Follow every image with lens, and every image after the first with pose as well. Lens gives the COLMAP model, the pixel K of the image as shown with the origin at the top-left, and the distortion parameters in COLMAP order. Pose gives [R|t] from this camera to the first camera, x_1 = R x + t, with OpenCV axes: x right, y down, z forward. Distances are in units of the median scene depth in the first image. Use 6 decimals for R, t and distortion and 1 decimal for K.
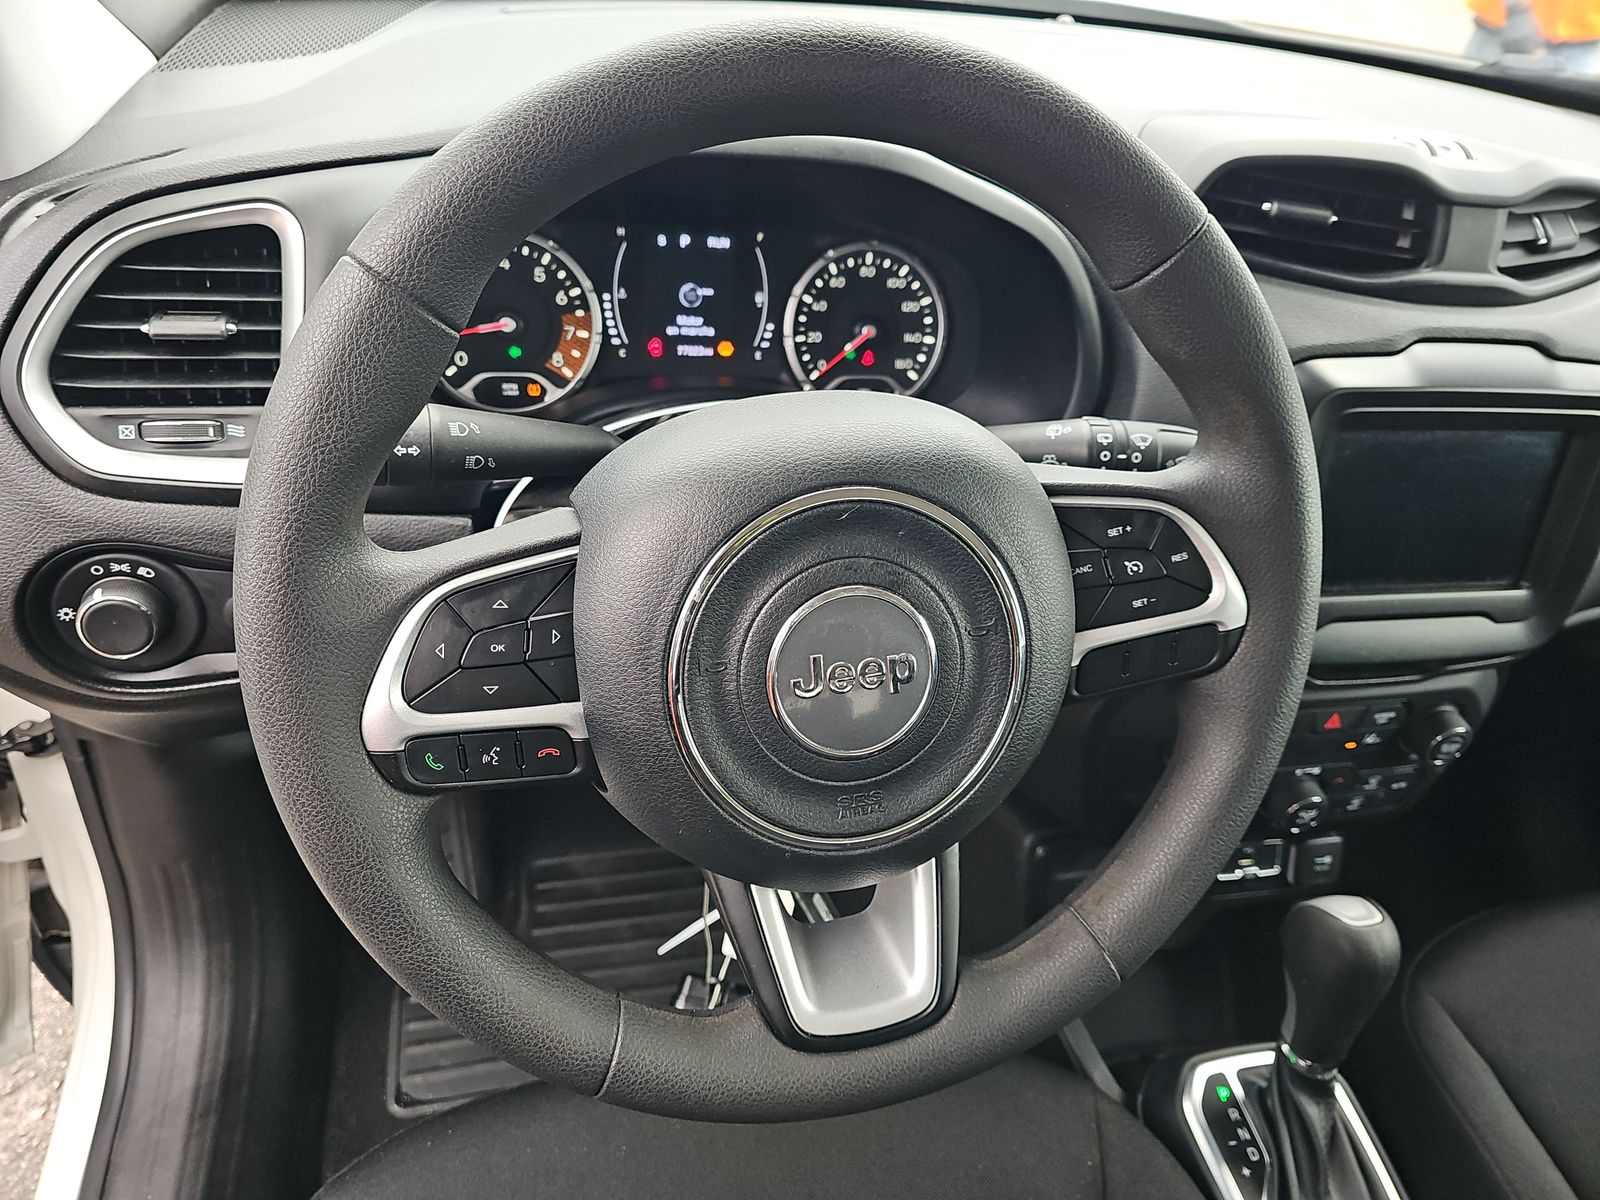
lens RADIAL K [[1015.7, 0, 800.0], [0, 1015.7, 600.0], [0, 0, 1]] dist [-0.001274, -0.001368]
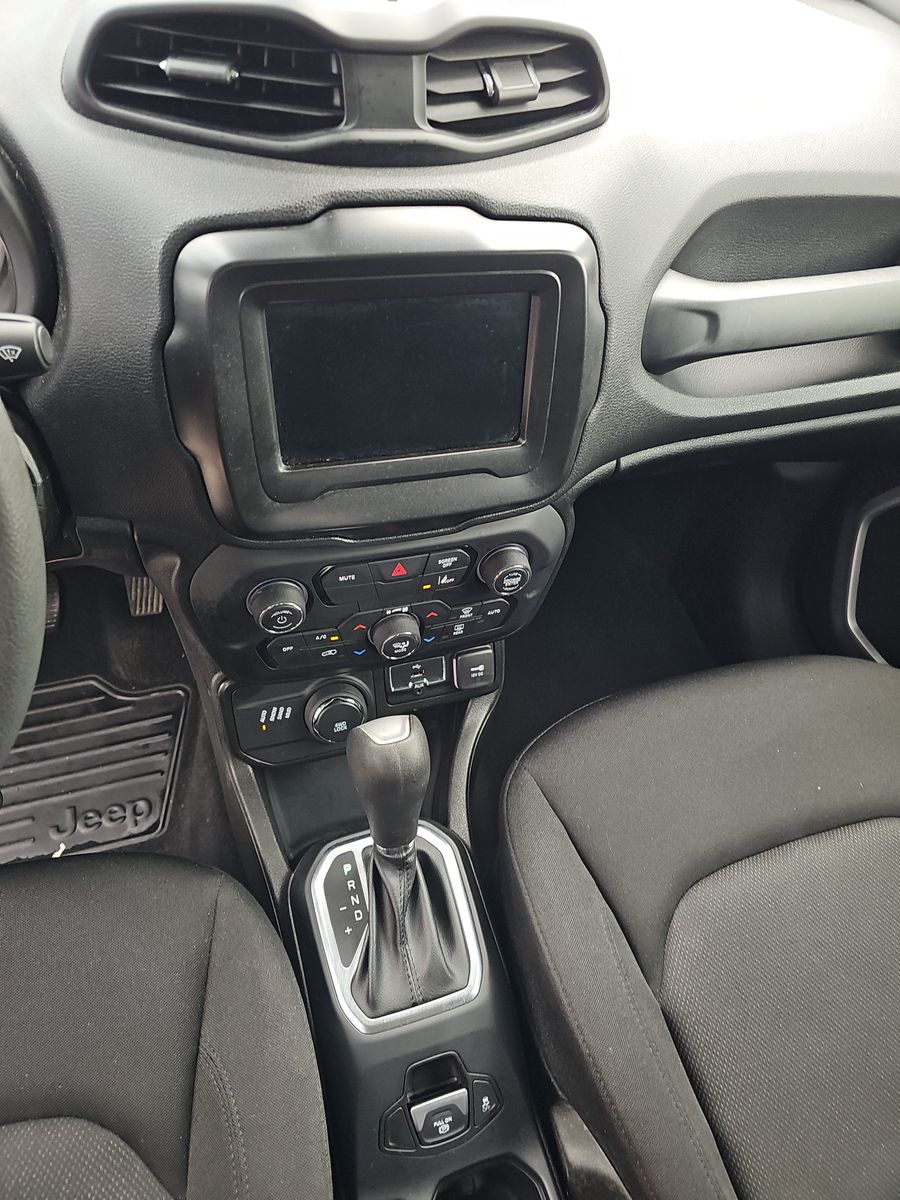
lens RADIAL K [[761.8, 0, 450.0], [0, 761.8, 600.0], [0, 0, 1]] dist [-0.001274, -0.001368]
pose [[0.994502, -0.084503, 0.061843, 0.523650], [0.069953, 0.975594, 0.208140, -0.021846], [-0.077922, -0.202670, 0.976142, 0.147934]]
